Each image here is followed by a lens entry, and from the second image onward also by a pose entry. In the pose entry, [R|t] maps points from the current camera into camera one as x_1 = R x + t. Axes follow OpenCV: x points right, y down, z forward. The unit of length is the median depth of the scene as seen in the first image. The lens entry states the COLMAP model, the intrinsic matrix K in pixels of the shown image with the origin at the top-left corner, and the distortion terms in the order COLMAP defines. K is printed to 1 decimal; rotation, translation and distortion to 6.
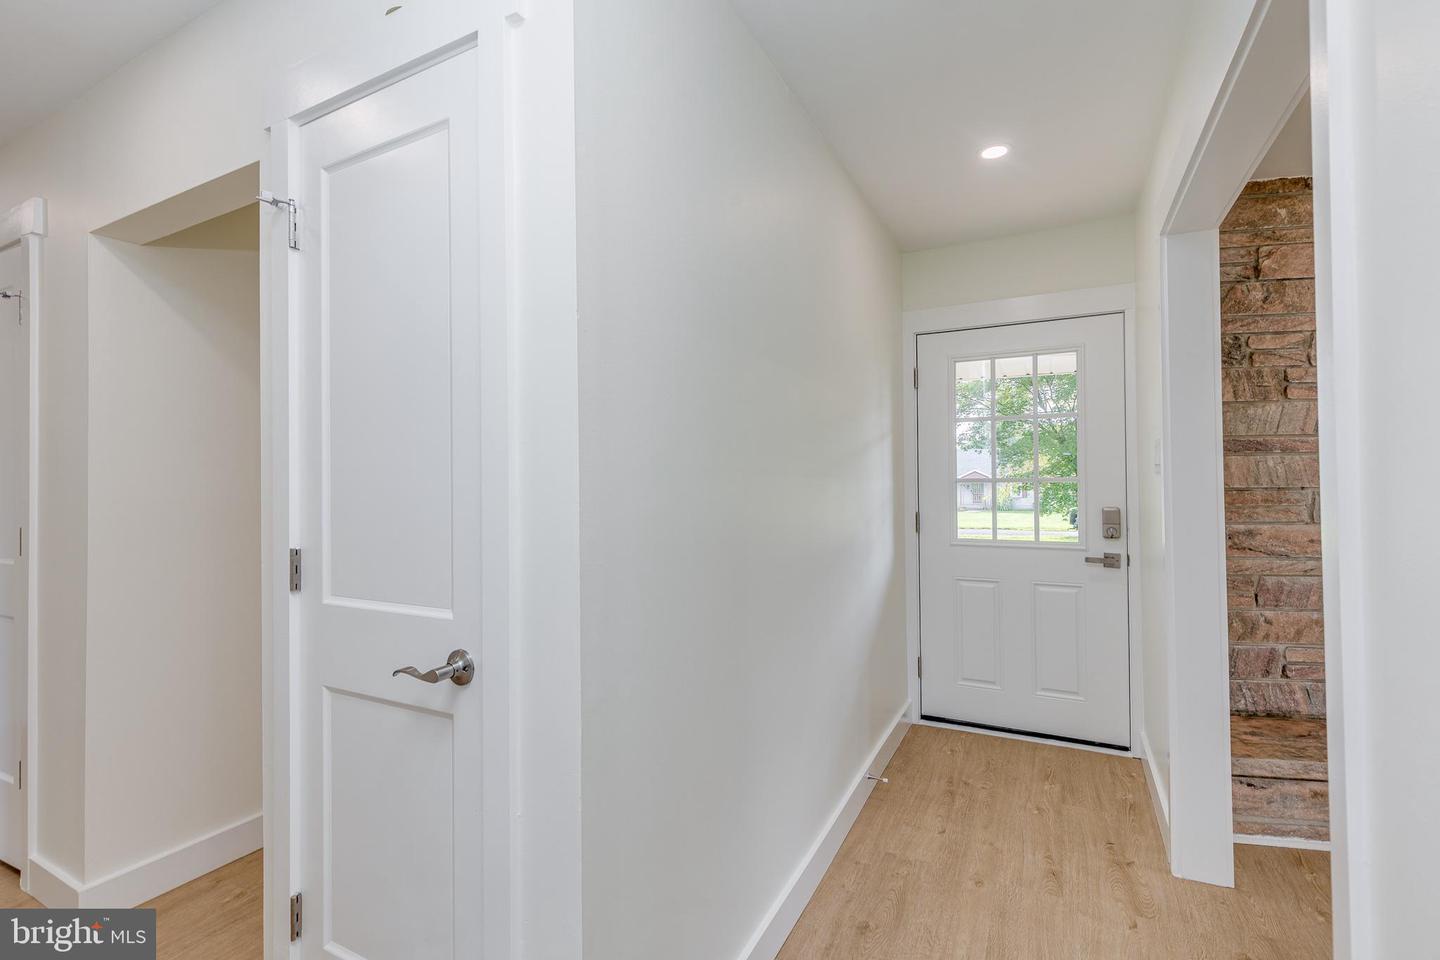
lens RADIAL K [[651.3, 0, 718.7], [0, 651.3, 479.5], [0, 0, 1]] dist [0.004206, 0.000177]
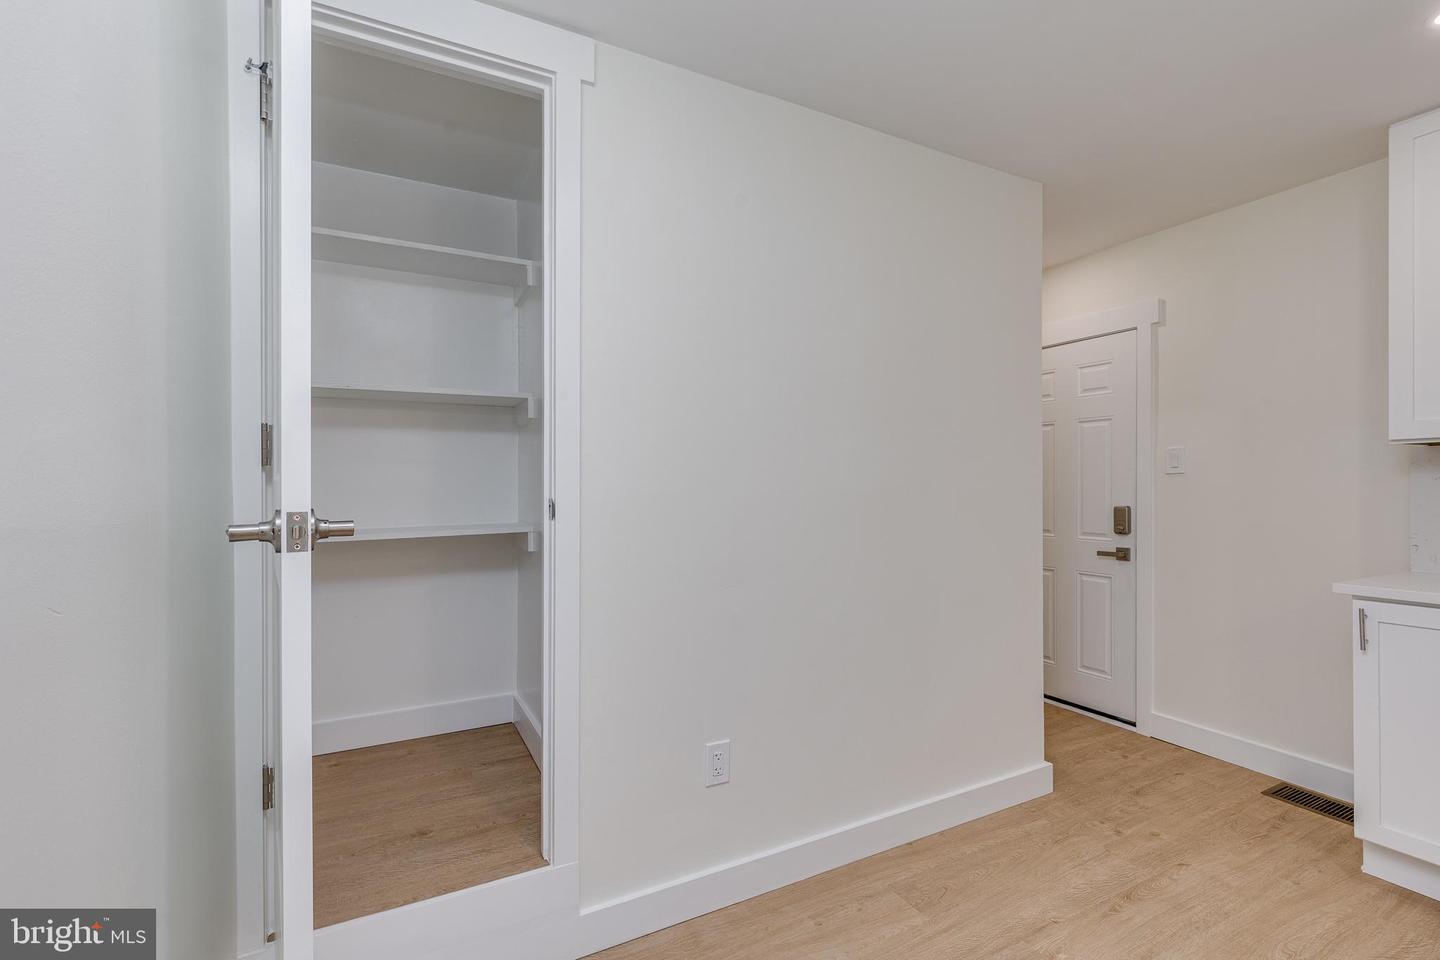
lens RADIAL K [[651.3, 0, 717.7], [0, 651.3, 484.5], [0, 0, 1]] dist [0.004206, 0.000177]
pose [[0.828930, -0.001001, -0.559351, 0.650219], [0.005697, 0.999962, 0.006654, -0.005528], [0.559323, -0.008703, 0.828904, -0.304974]]
